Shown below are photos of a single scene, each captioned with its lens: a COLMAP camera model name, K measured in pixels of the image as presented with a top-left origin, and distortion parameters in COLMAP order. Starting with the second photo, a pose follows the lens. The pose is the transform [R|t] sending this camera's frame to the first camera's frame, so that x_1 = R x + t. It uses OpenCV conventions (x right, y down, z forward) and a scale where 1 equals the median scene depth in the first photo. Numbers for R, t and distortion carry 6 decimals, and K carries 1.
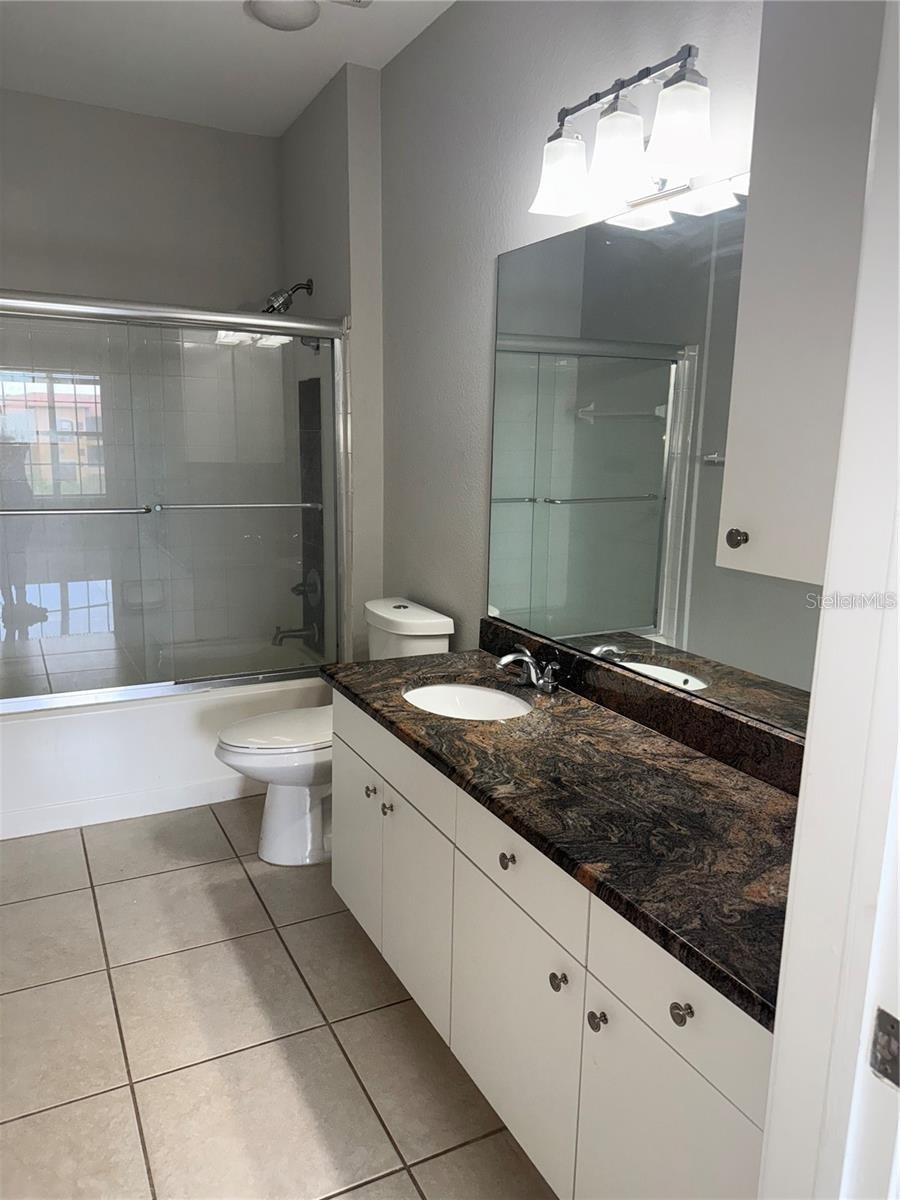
lens RADIAL K [[857.0, 0, 451.6], [0, 857.0, 589.6], [0, 0, 1]] dist [0.066965, -0.121406]
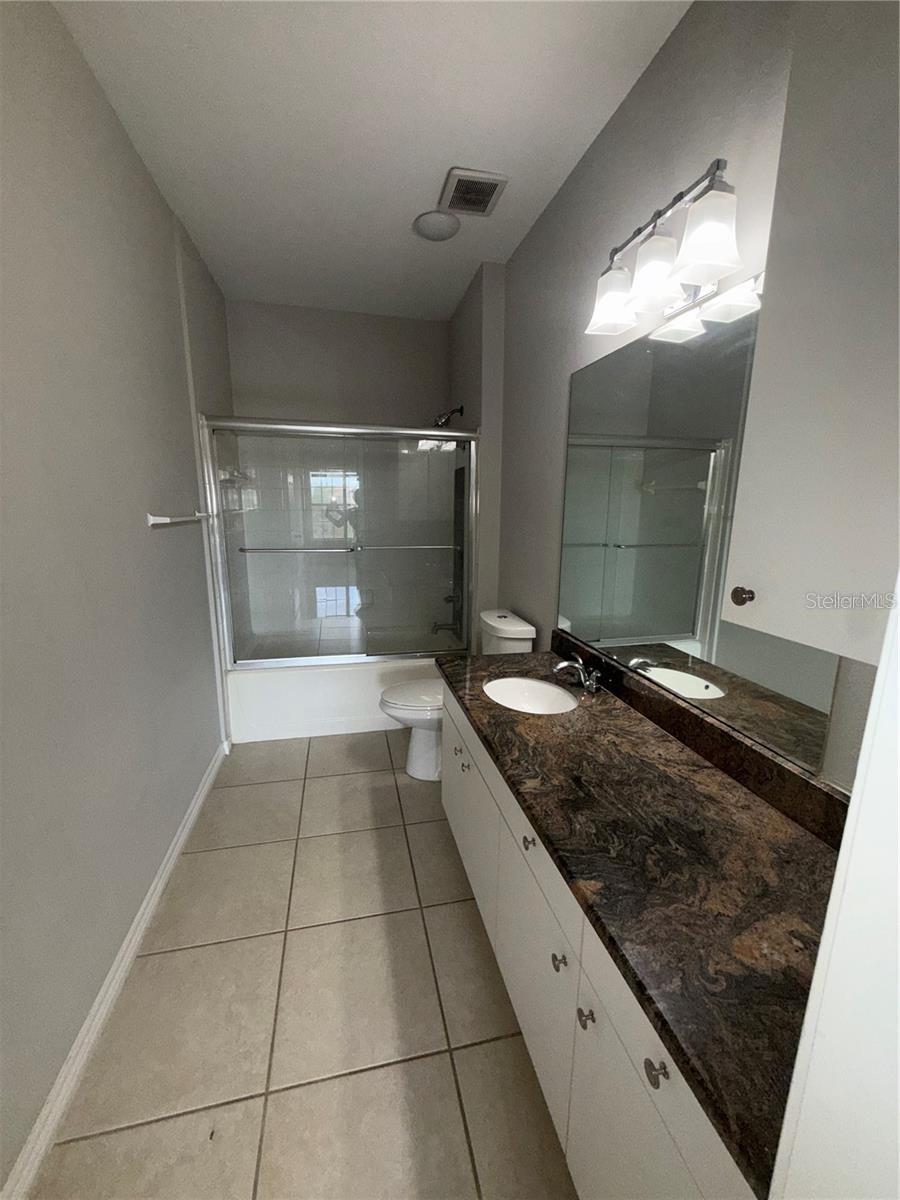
lens RADIAL K [[487.9, 0, 448.8], [0, 487.9, 592.5], [0, 0, 1]] dist [-0.023726, 0.012537]
pose [[0.967556, 0.038551, -0.249699, 0.093687], [-0.038125, 0.999252, 0.006543, -0.037234], [0.249764, 0.003189, 0.968301, 0.244493]]
